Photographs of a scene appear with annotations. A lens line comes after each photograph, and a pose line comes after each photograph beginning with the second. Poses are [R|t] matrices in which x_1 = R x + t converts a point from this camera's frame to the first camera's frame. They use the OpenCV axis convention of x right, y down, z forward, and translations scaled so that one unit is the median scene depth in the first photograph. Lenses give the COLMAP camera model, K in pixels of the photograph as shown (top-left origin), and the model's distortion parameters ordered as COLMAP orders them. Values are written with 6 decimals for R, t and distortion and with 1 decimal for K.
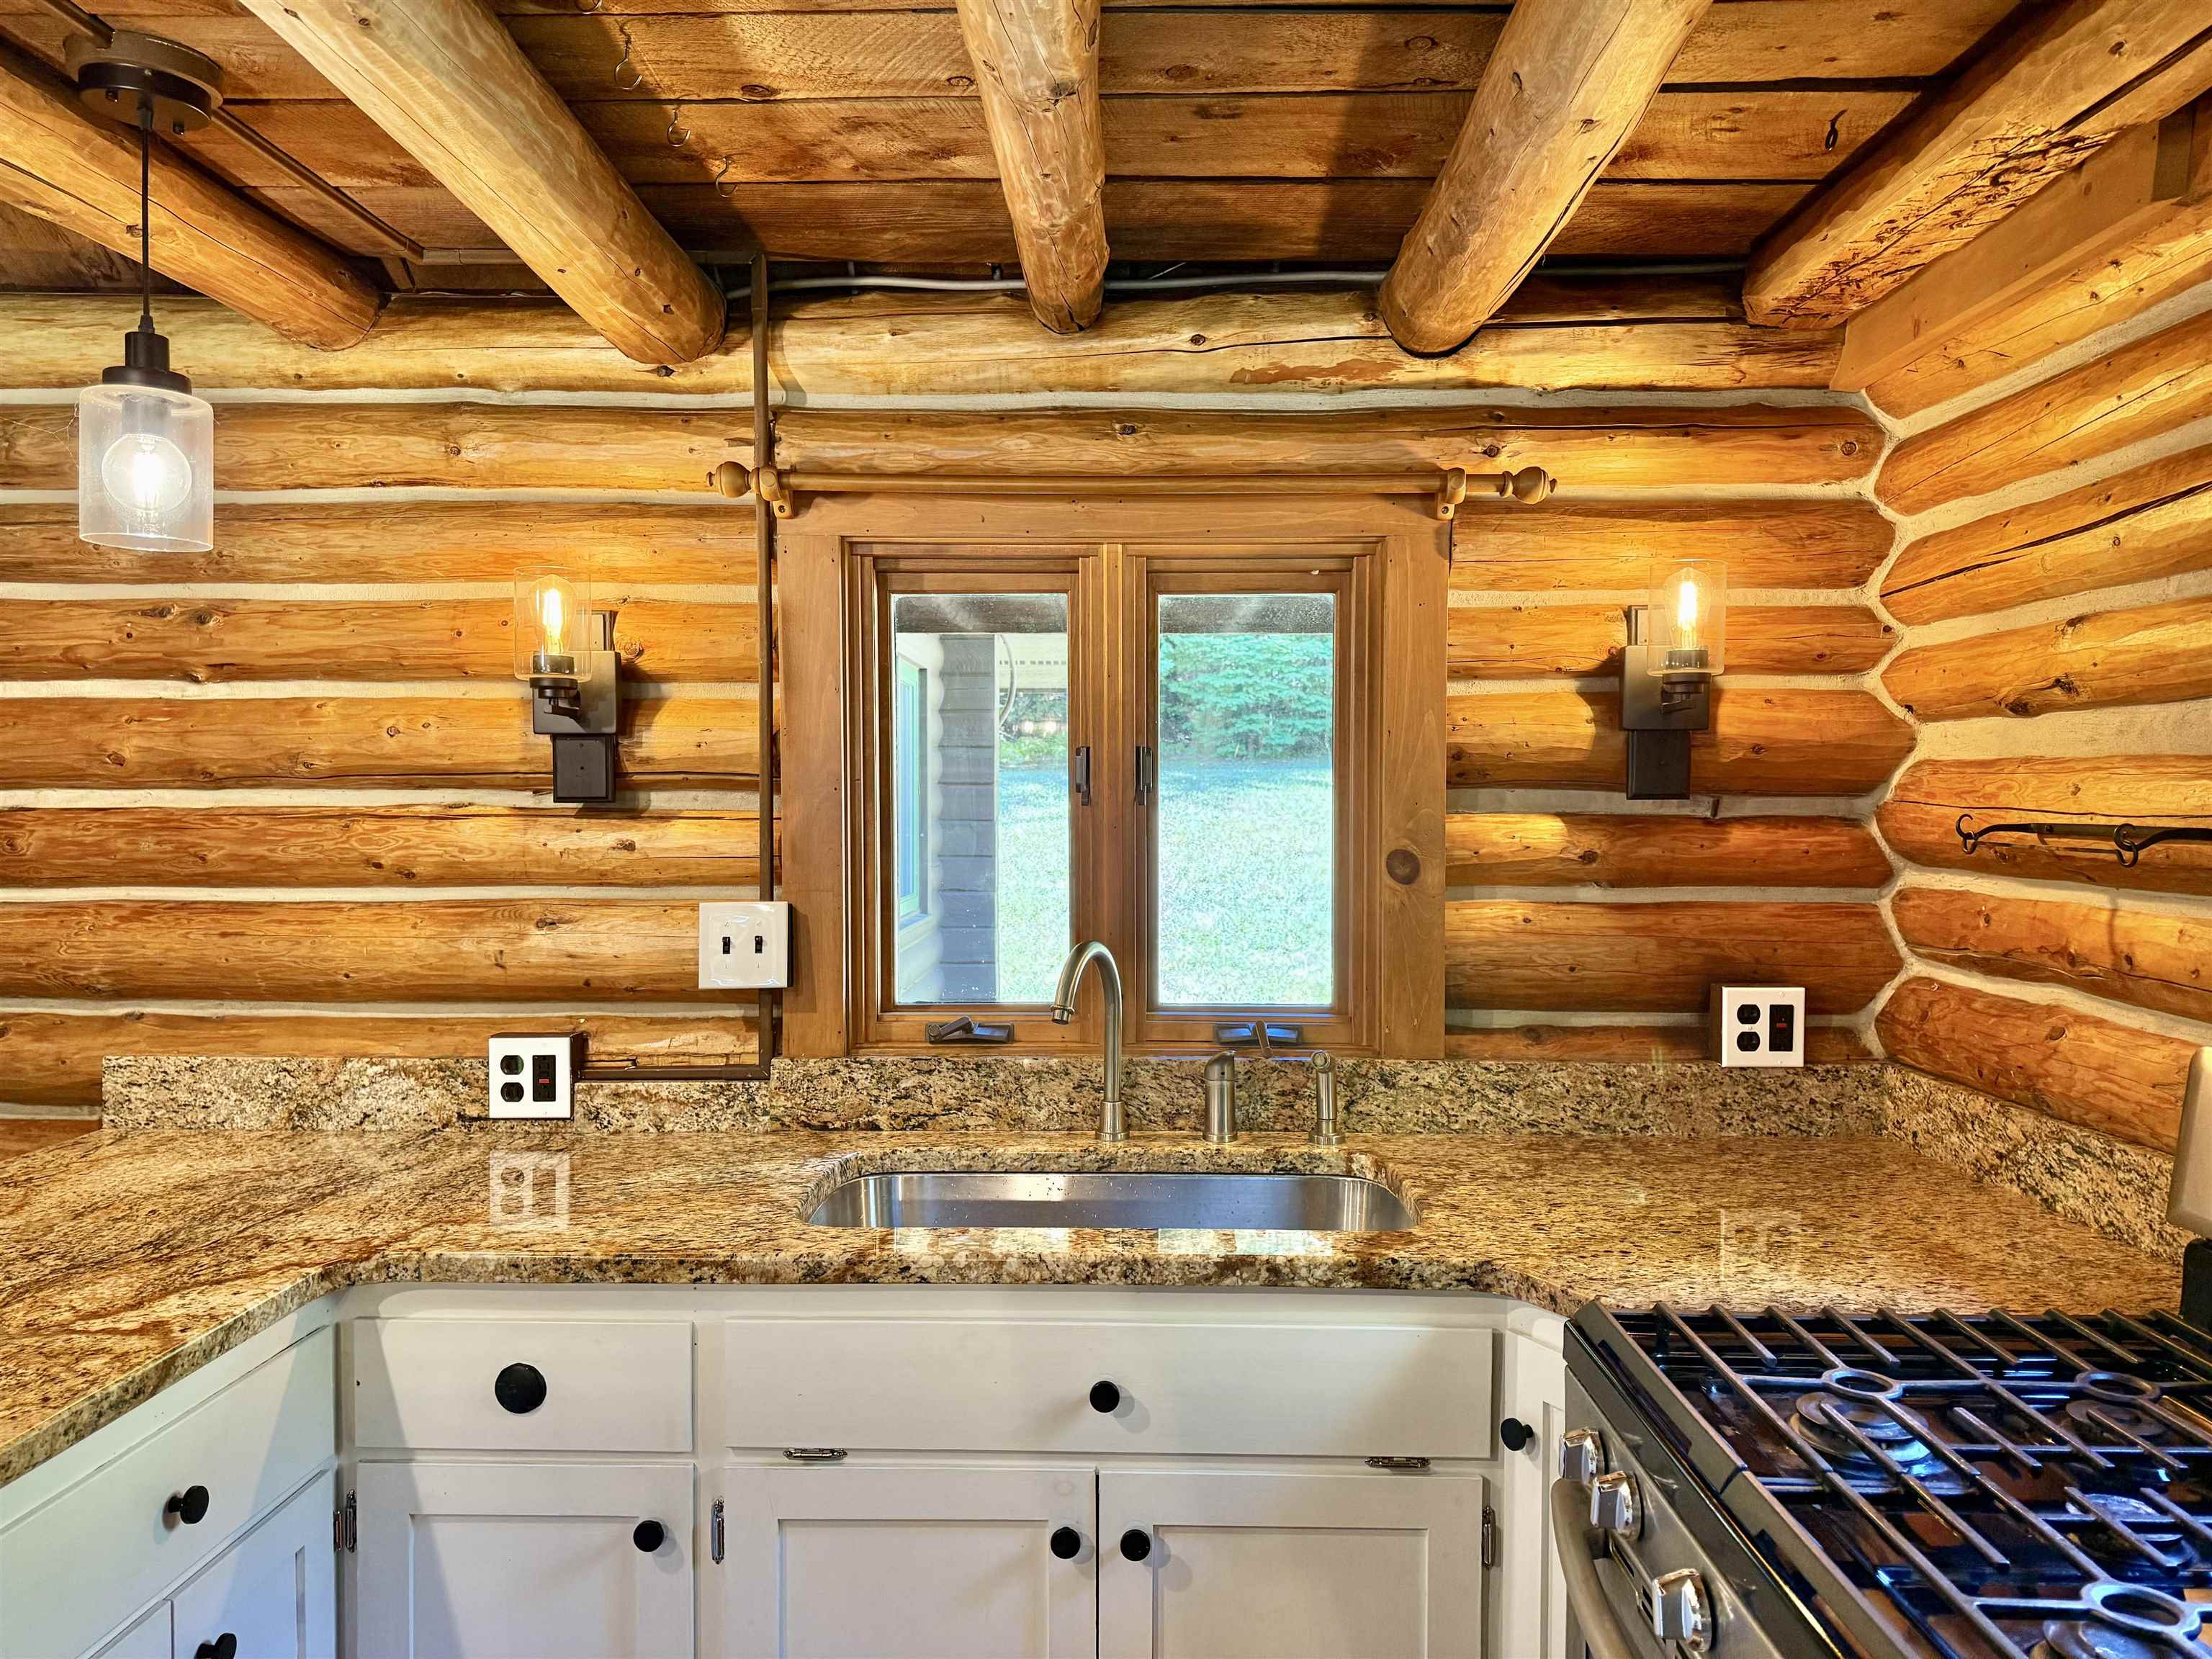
lens RADIAL K [[1545.4, 0, 1107.5], [0, 1545.4, 832.0], [0, 0, 1]] dist [0.113565, -0.184384]
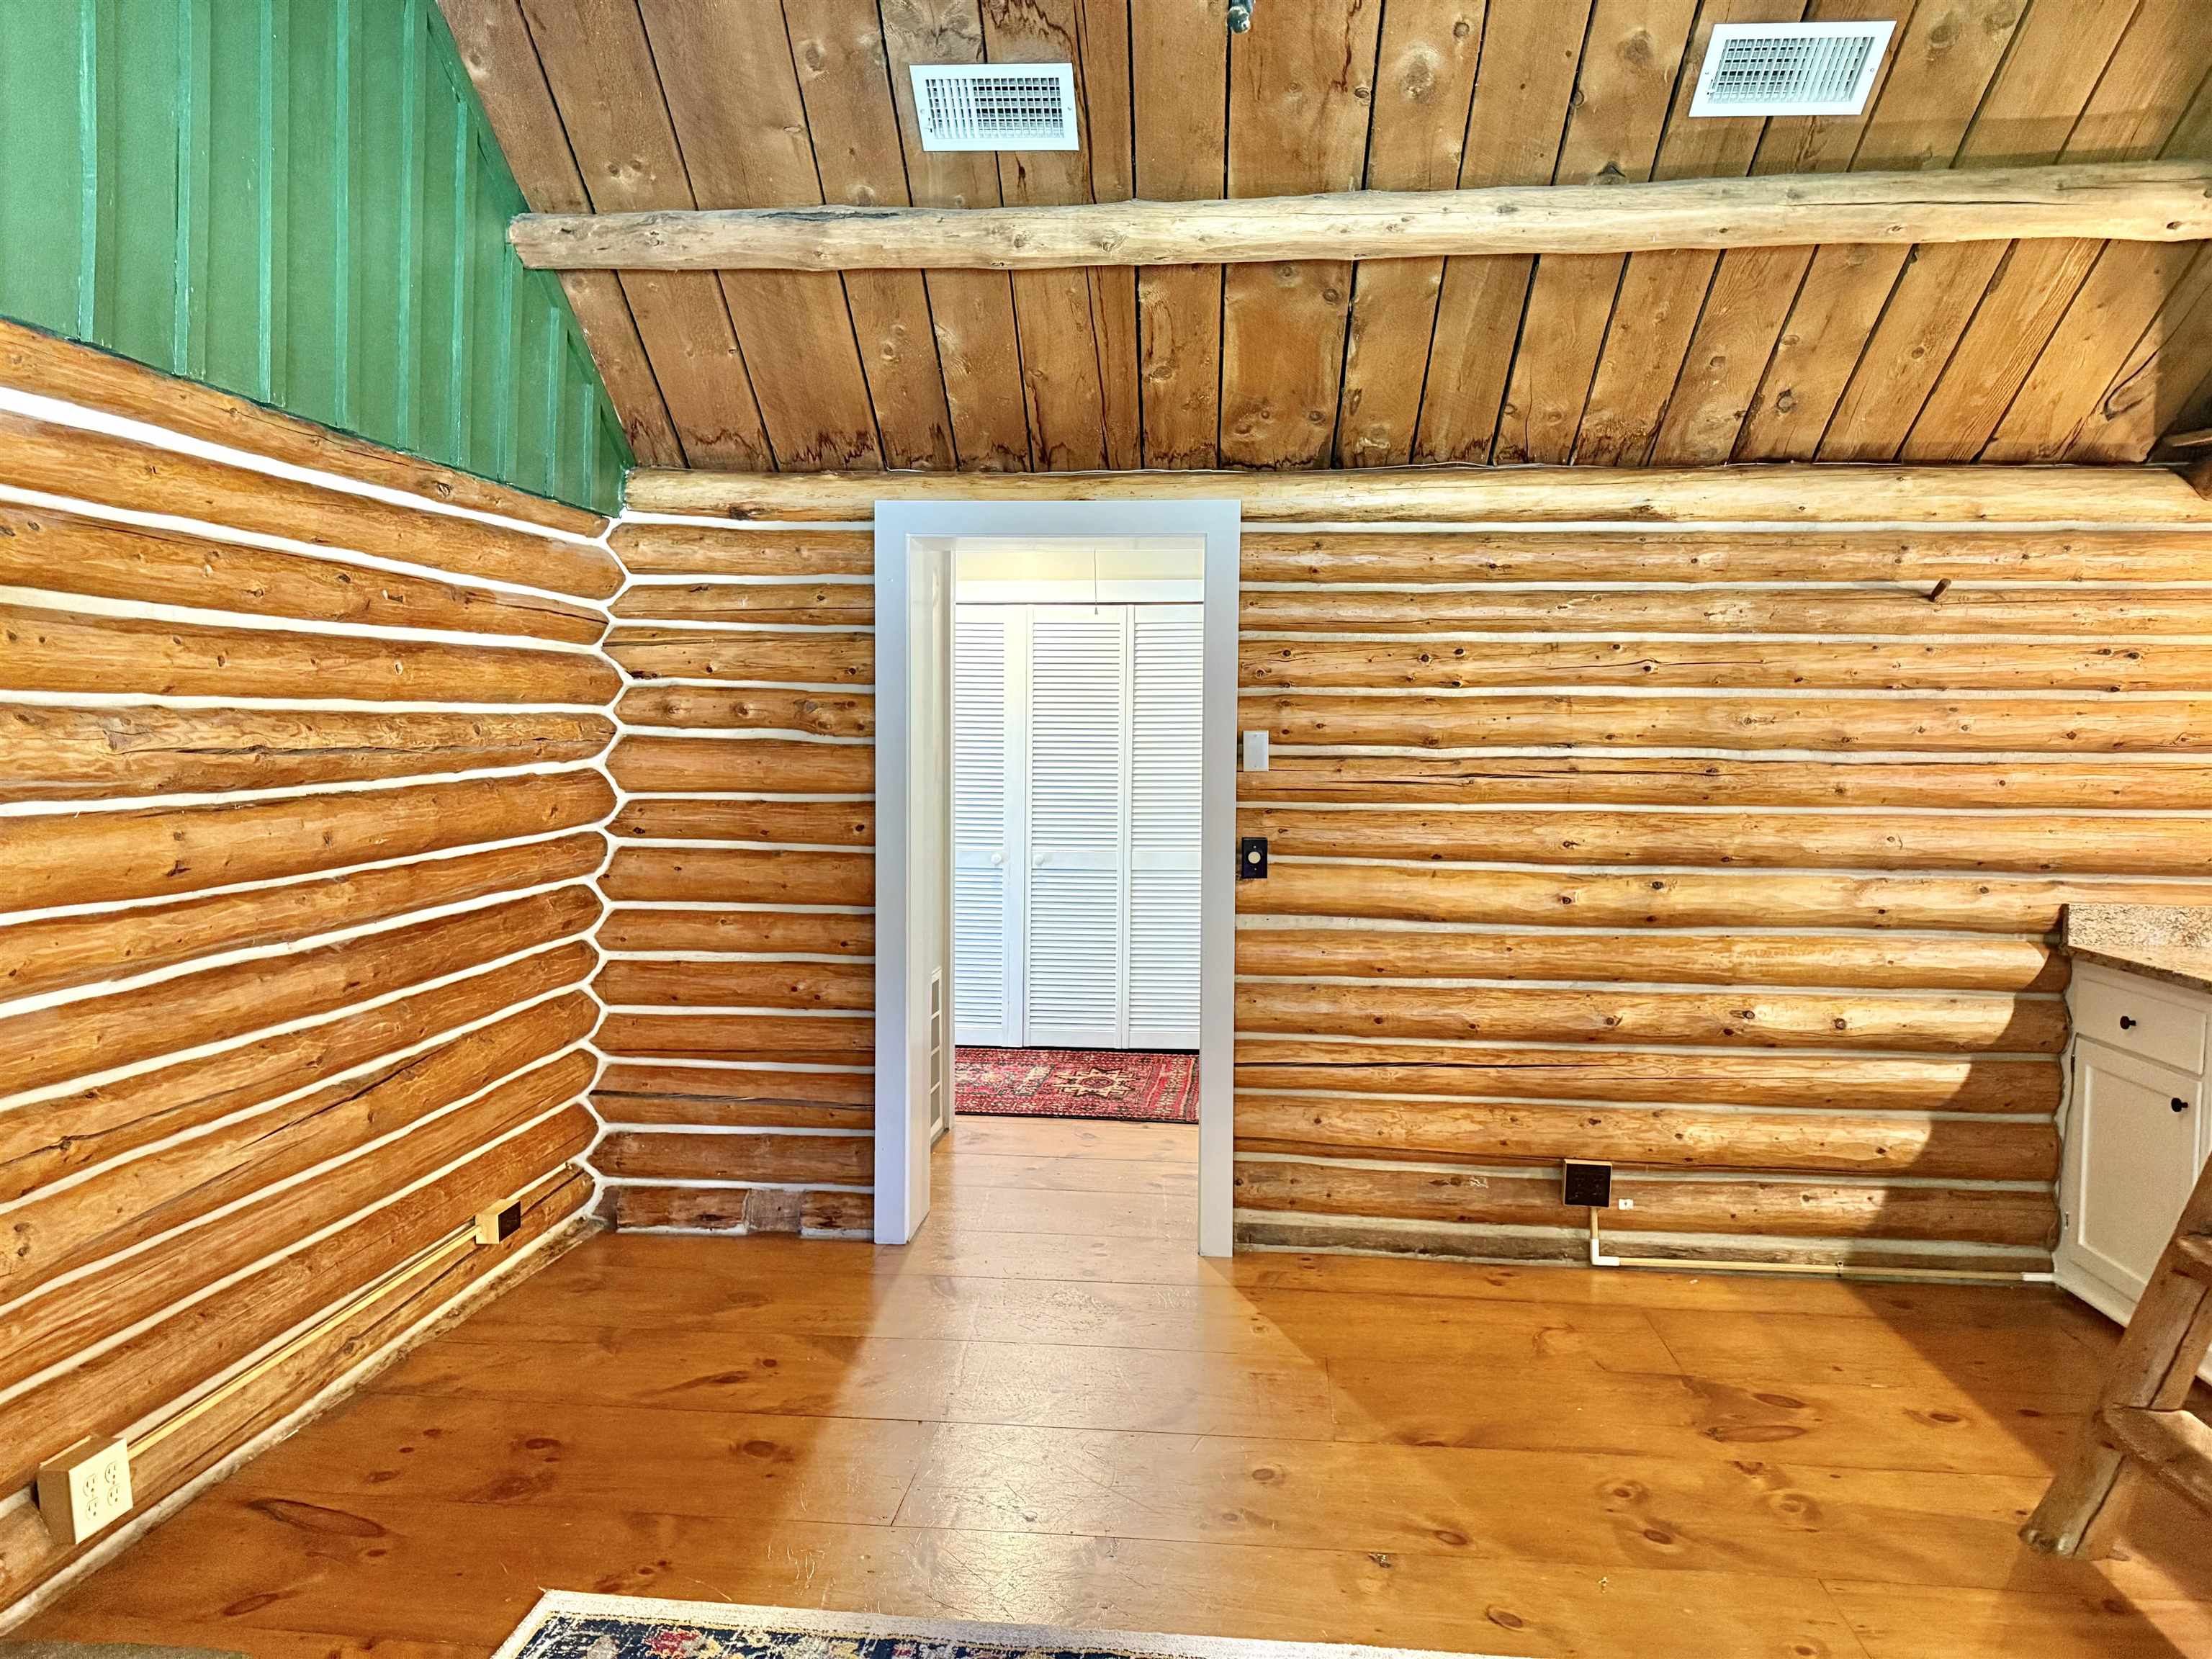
lens RADIAL K [[1554.5, 0, 1097.1], [0, 1554.5, 826.4], [0, 0, 1]] dist [0.123149, -0.181176]
pose [[0.996890, 0.010708, -0.078076, -1.617010], [-0.008061, 0.999384, 0.034149, 0.003554], [0.078394, -0.033413, 0.996362, -0.875499]]
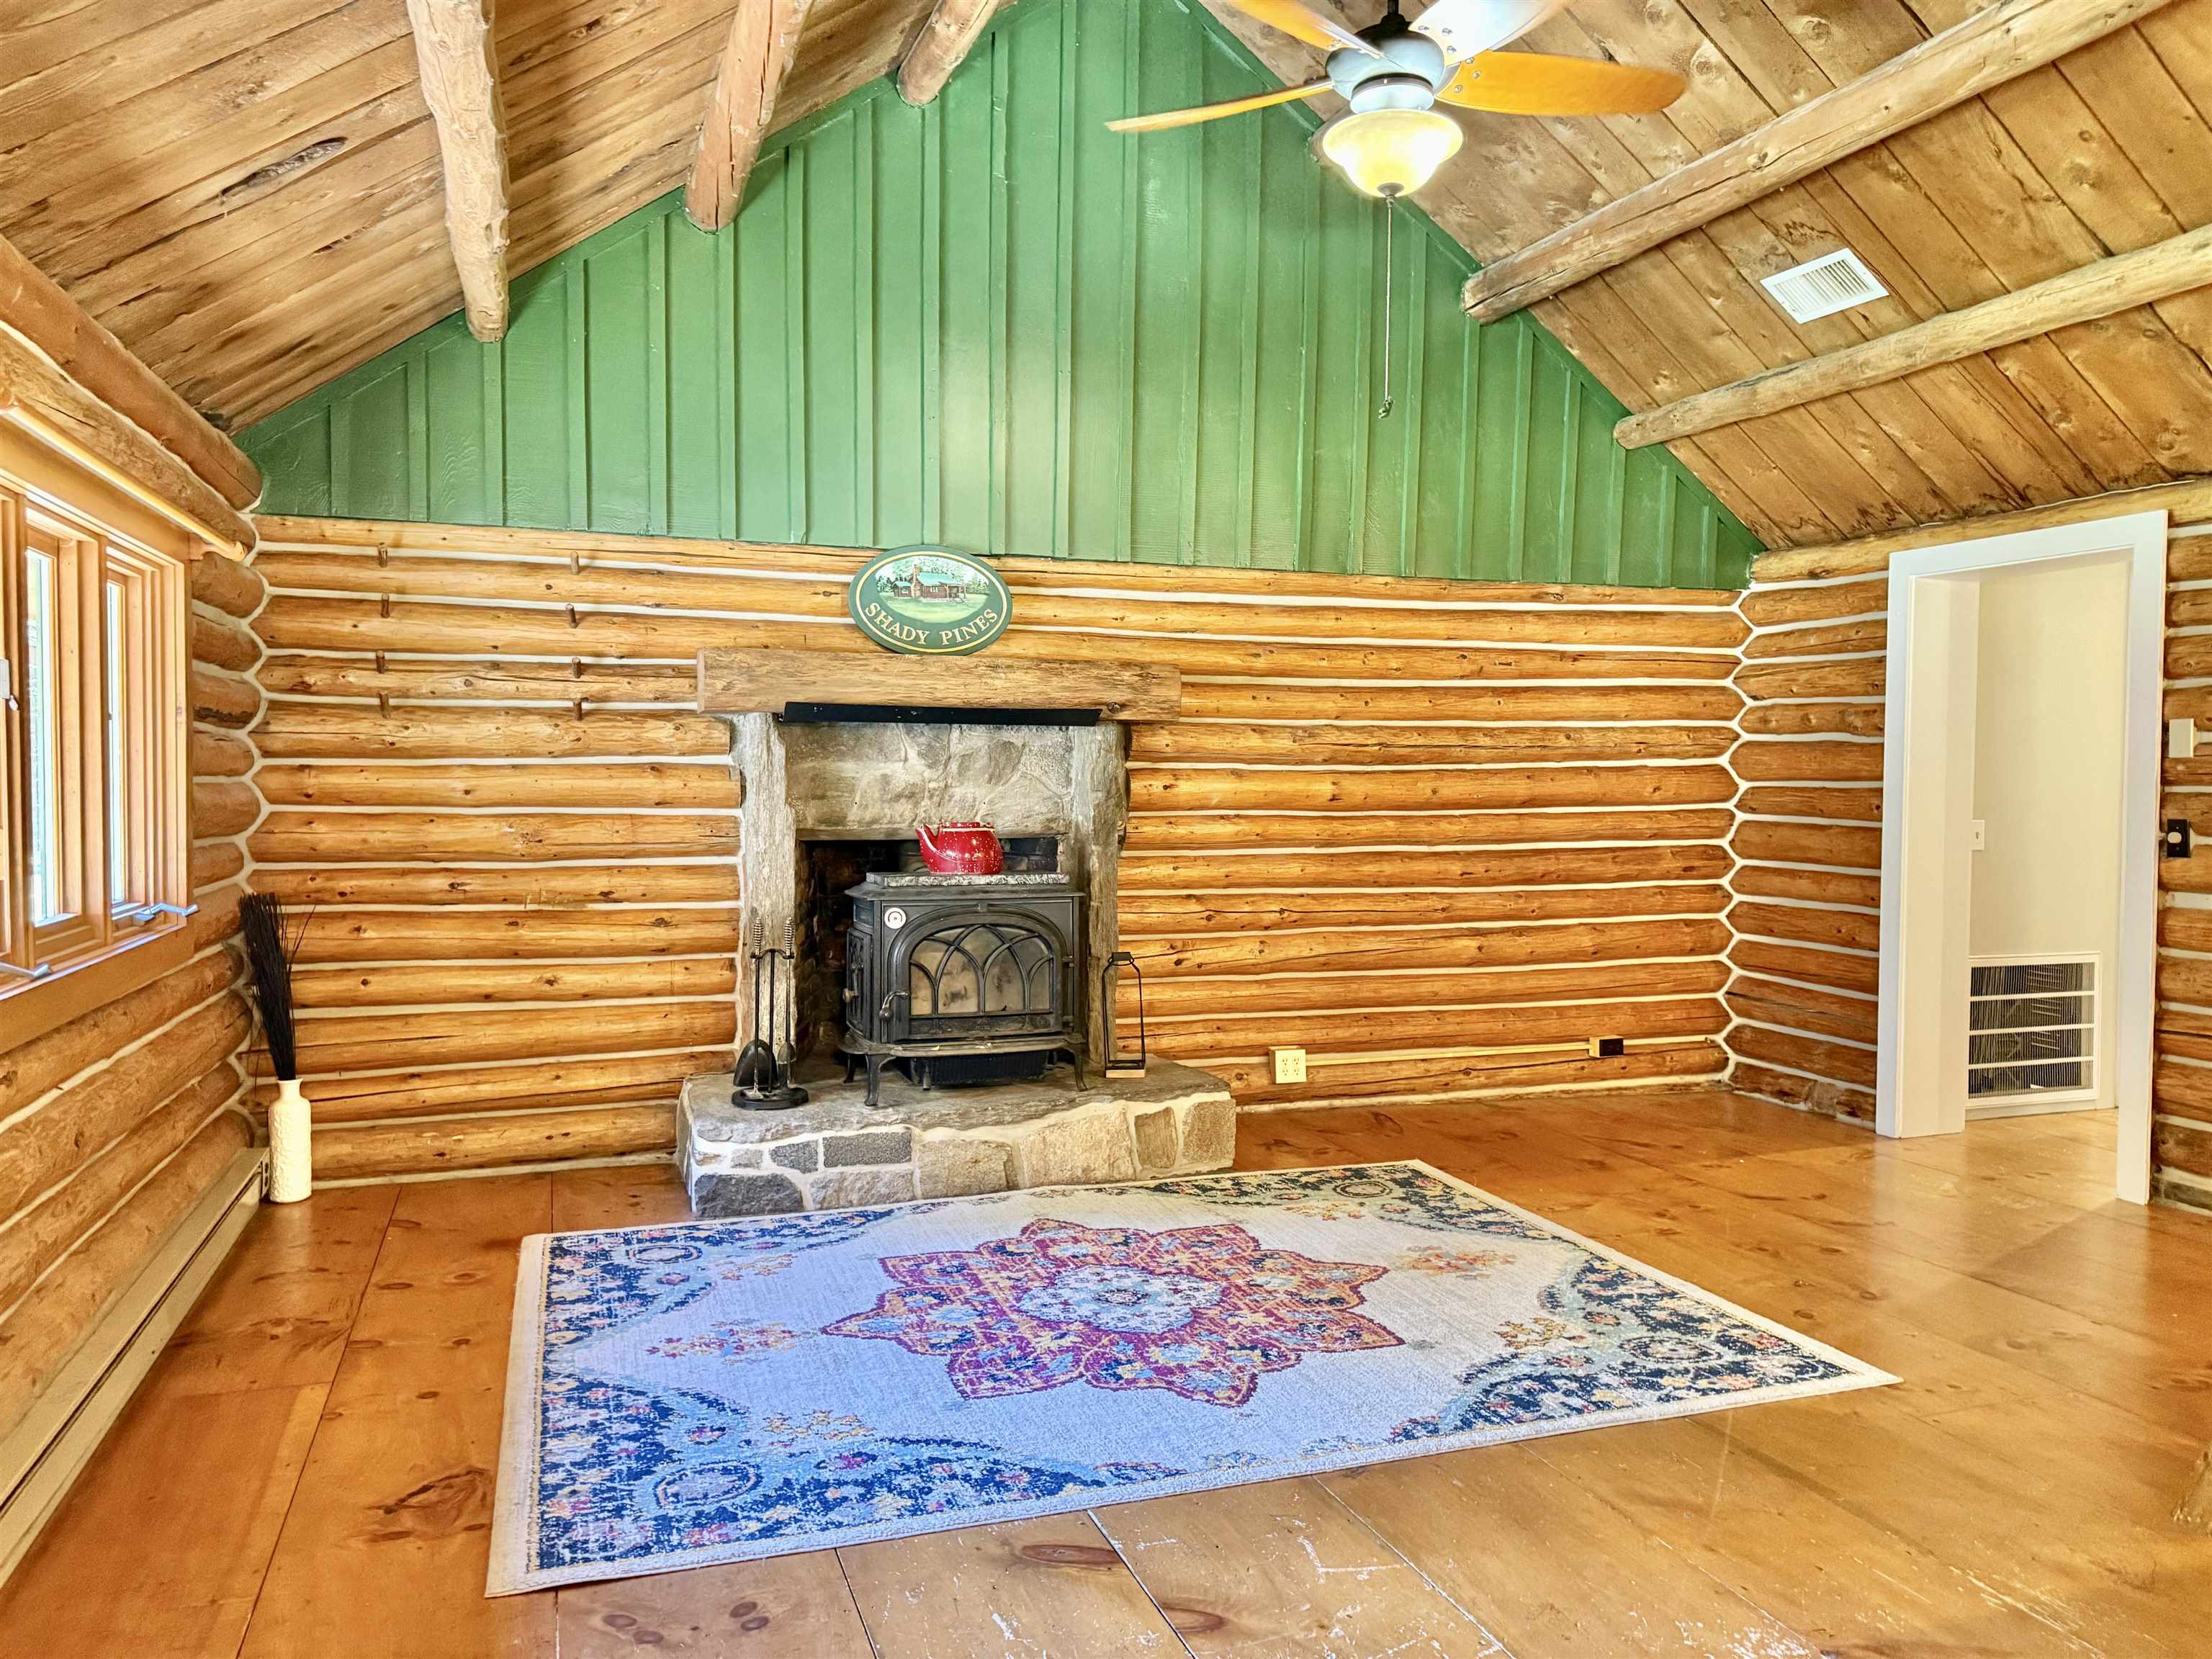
lens RADIAL K [[1545.4, 0, 1107.5], [0, 1545.4, 832.0], [0, 0, 1]] dist [0.113565, -0.184384]
pose [[0.355190, 0.033221, -0.934204, -0.143555], [-0.025046, 0.999348, 0.026014, 0.079405], [0.934459, 0.014158, 0.355790, -1.007012]]
